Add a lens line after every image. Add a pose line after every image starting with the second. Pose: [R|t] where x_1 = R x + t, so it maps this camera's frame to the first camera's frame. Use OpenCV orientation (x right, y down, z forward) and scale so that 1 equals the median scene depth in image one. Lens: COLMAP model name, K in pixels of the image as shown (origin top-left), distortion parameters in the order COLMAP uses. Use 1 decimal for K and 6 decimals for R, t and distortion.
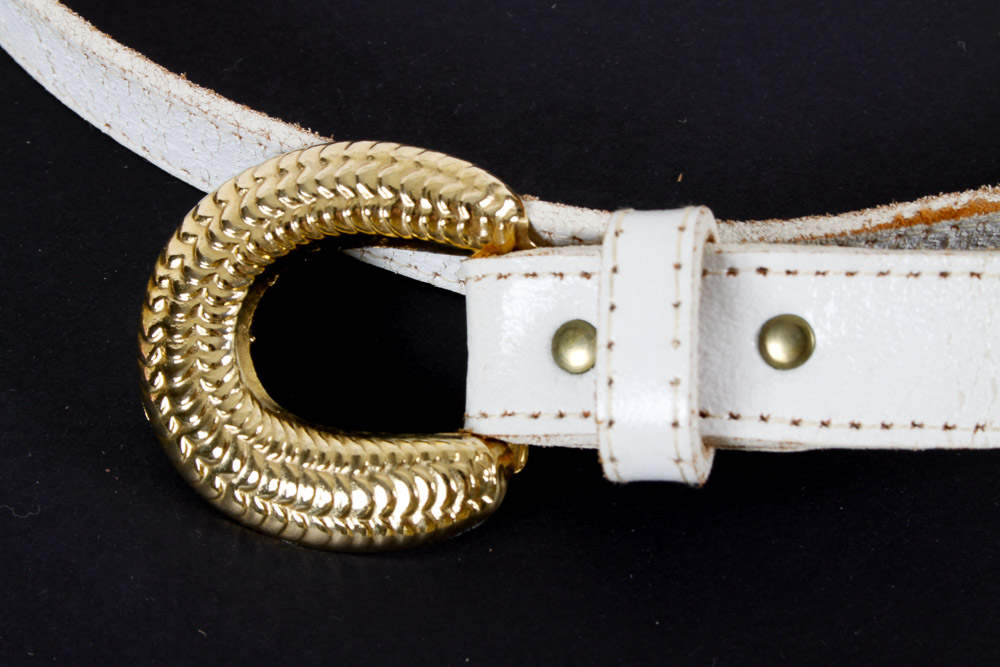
lens RADIAL K [[2161.4, 0, 501.6], [0, 2161.4, 335.2], [0, 0, 1]] dist [0.114567, 0.000000]
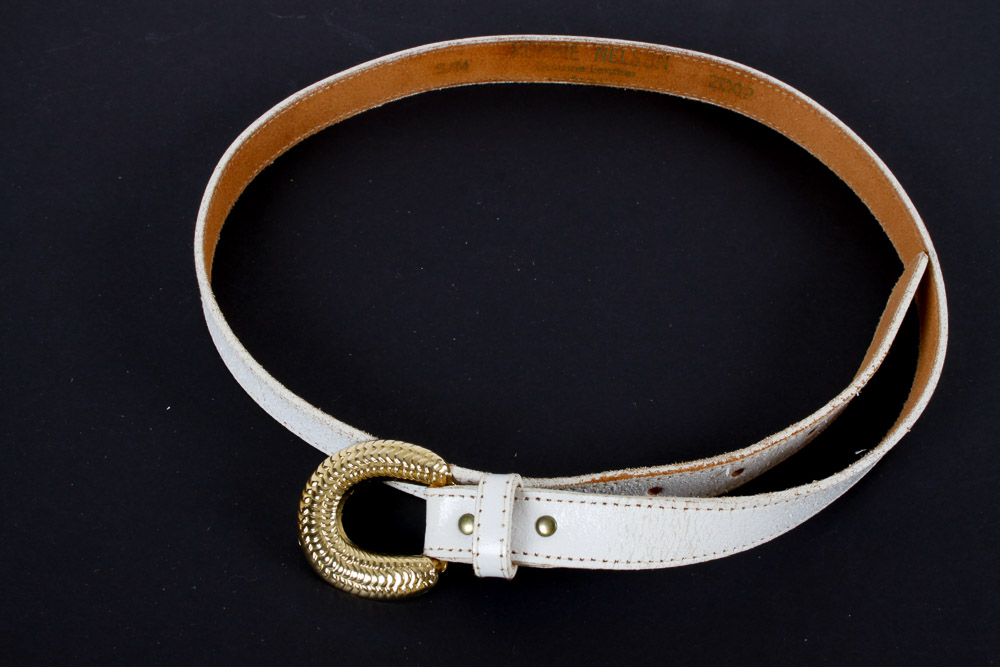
lens RADIAL K [[1641.0, 0, 496.8], [0, 1641.0, 326.2], [0, 0, 1]] dist [0.023499, 0.000000]
pose [[0.998886, 0.044981, 0.014286, 0.030247], [-0.043476, 0.994781, -0.092302, -0.050112], [-0.018363, 0.091578, 0.995629, -0.980302]]
